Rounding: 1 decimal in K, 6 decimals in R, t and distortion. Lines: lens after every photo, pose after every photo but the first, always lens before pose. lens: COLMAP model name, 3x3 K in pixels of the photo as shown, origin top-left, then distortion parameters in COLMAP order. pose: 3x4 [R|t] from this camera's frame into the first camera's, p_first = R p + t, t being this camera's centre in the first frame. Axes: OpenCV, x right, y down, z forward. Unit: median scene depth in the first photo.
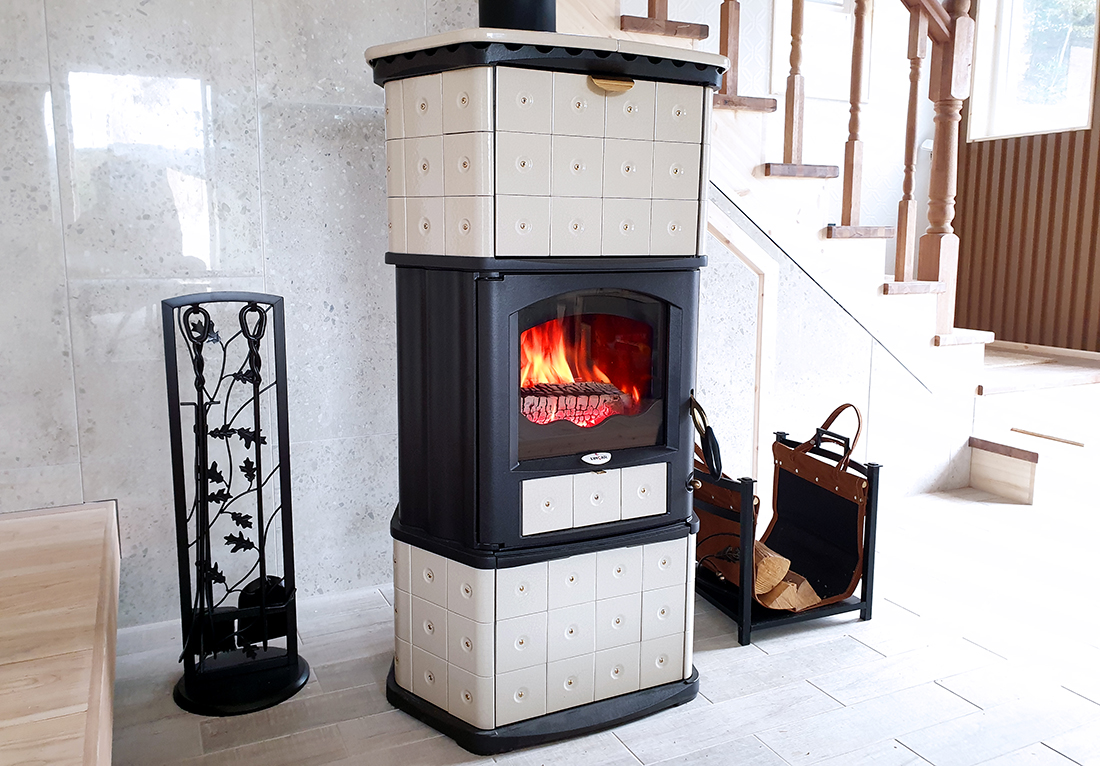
lens RADIAL K [[844.7, 0, 547.3], [0, 844.7, 353.3], [0, 0, 1]] dist [0.002767, 0.008216]
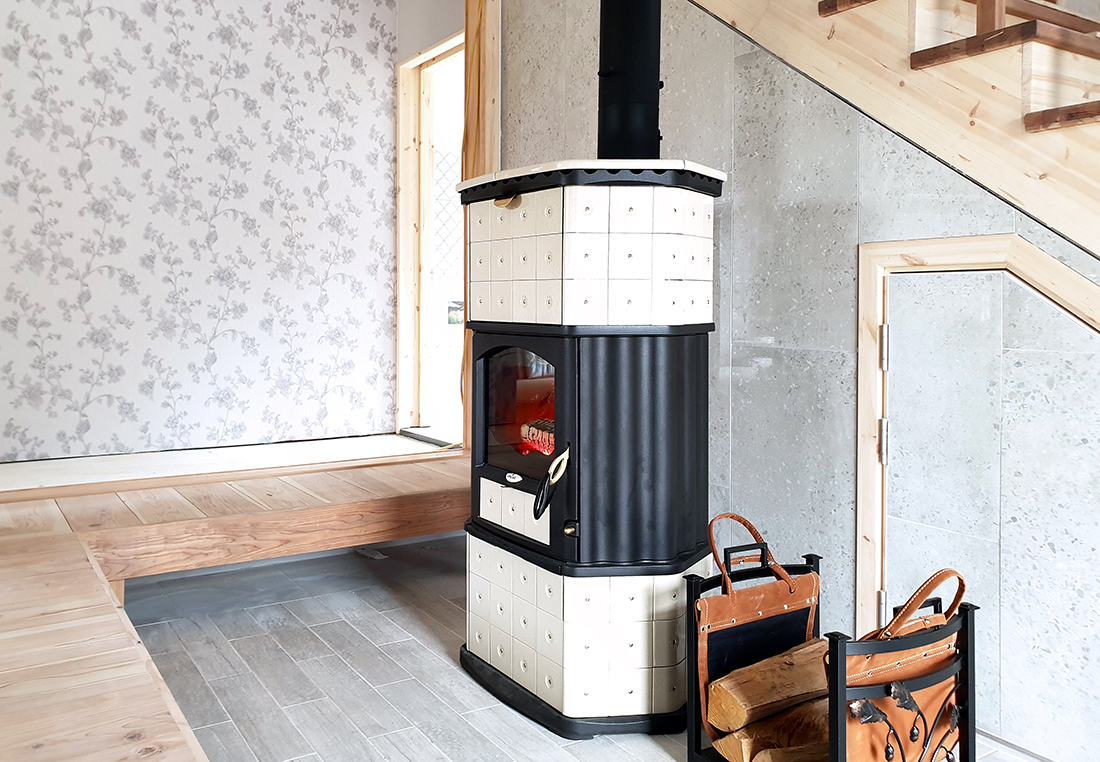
lens RADIAL K [[901.4, 0, 549.8], [0, 901.4, 314.0], [0, 0, 1]] dist [0.010005, -0.002464]
pose [[0.095829, 0.010620, -0.995341, 1.237666], [-0.143771, 0.989605, -0.003284, -0.110946], [0.984960, 0.143416, 0.096359, 0.763388]]
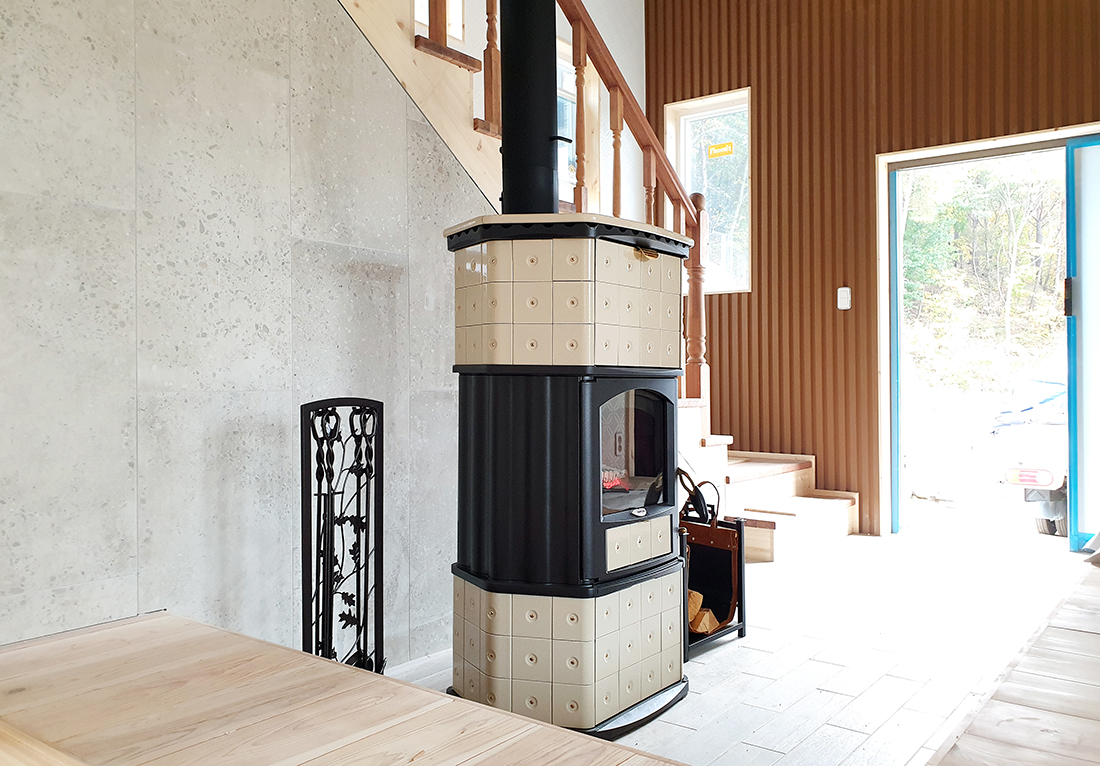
lens RADIAL K [[885.7, 0, 582.5], [0, 885.7, 370.1], [0, 0, 1]] dist [0.010788, 0.003891]
pose [[0.875916, 0.003724, 0.482449, -0.631061], [0.067215, 0.989276, -0.129670, 0.065750], [-0.477759, 0.146007, 0.866273, -0.217943]]
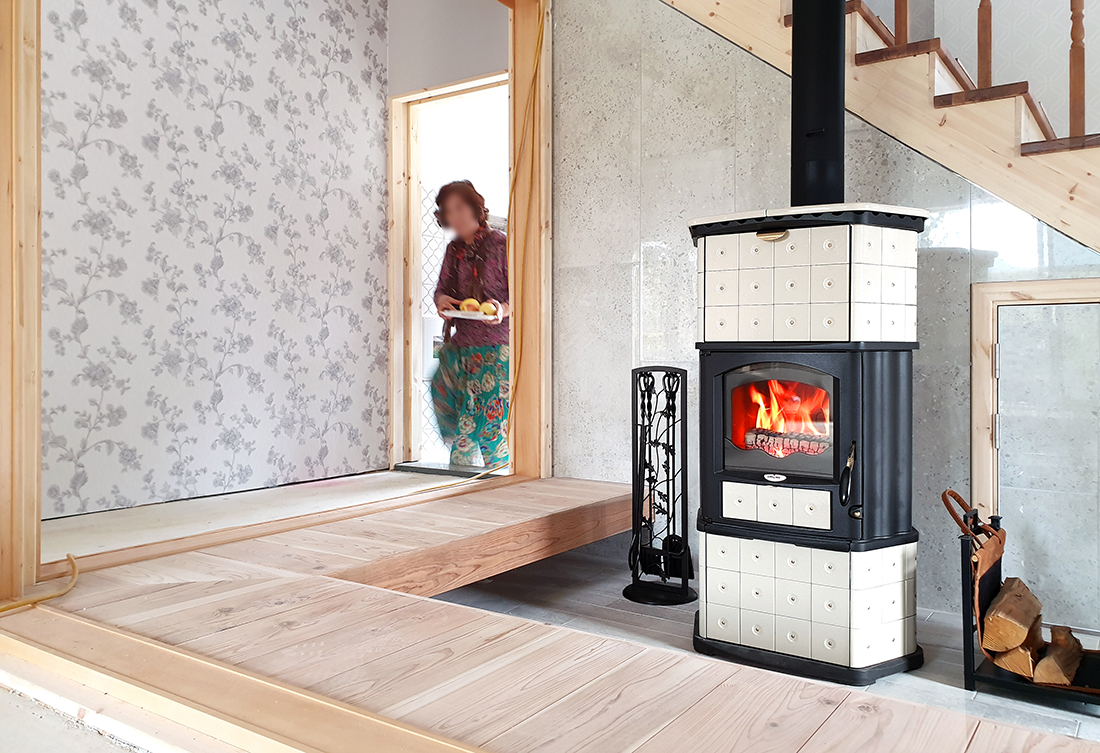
lens RADIAL K [[851.8, 0, 578.4], [0, 851.8, 360.0], [0, 0, 1]] dist [0.021198, -0.002478]
pose [[0.517325, 0.003596, -0.855781, 1.007841], [-0.118435, 0.990669, -0.067433, 0.054102], [0.847554, 0.136239, 0.512924, -0.088721]]
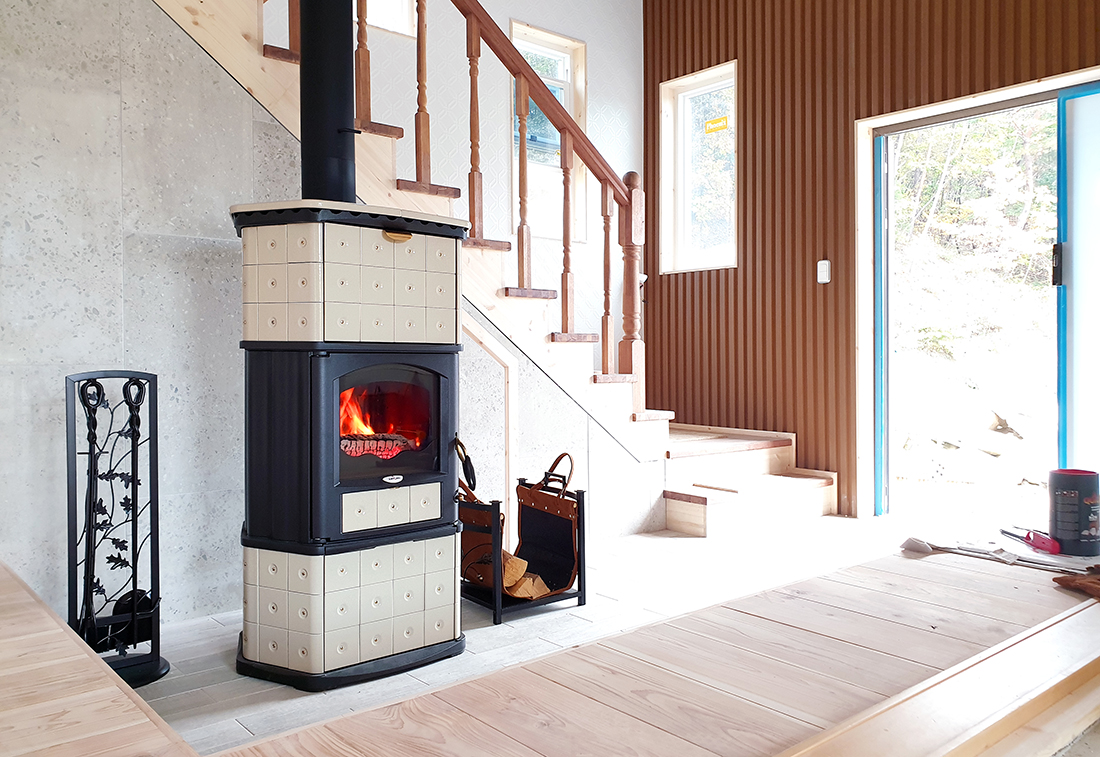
lens RADIAL K [[851.6, 0, 535.0], [0, 851.6, 365.1], [0, 0, 1]] dist [0.011326, -0.007332]
pose [[0.964608, -0.004539, 0.263650, -0.082759], [0.038150, 0.991734, -0.122508, 0.103283], [-0.260915, 0.128230, 0.956807, -0.453000]]
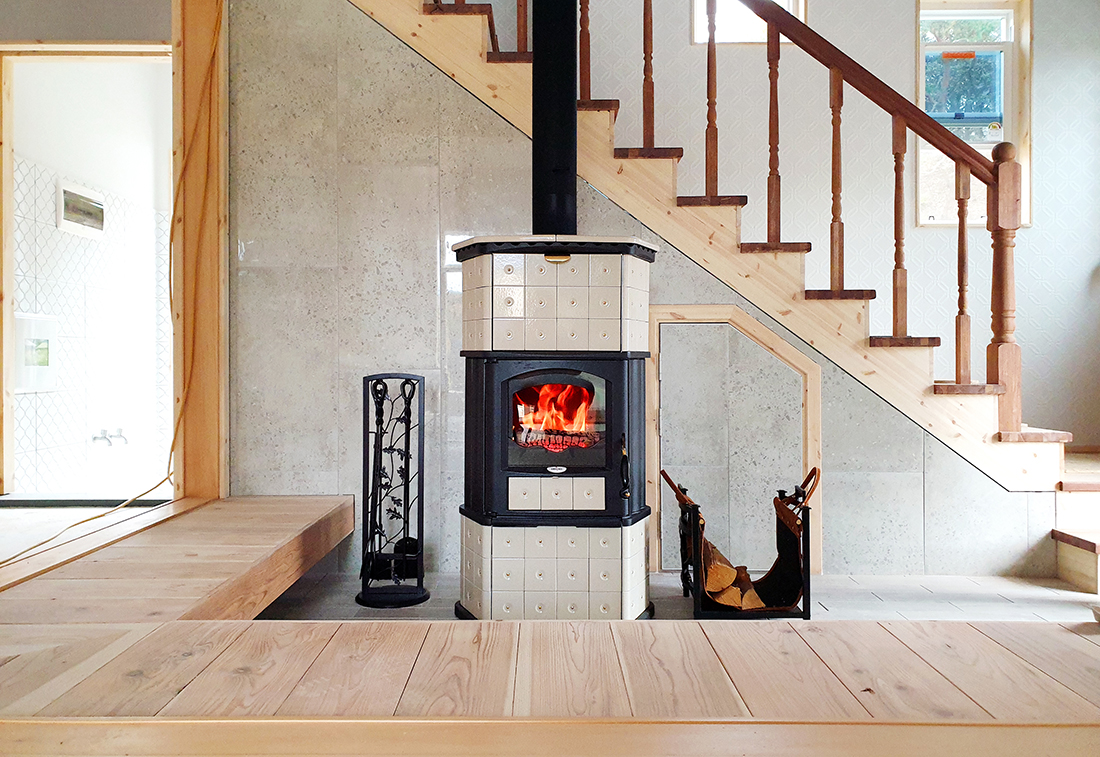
lens RADIAL K [[851.6, 0, 535.0], [0, 851.6, 365.1], [0, 0, 1]] dist [0.011326, -0.007332]
pose [[0.905090, 0.000501, -0.425220, 0.636473], [-0.057422, 0.990983, -0.121057, 0.108207], [0.421325, 0.133984, 0.896958, -0.505496]]
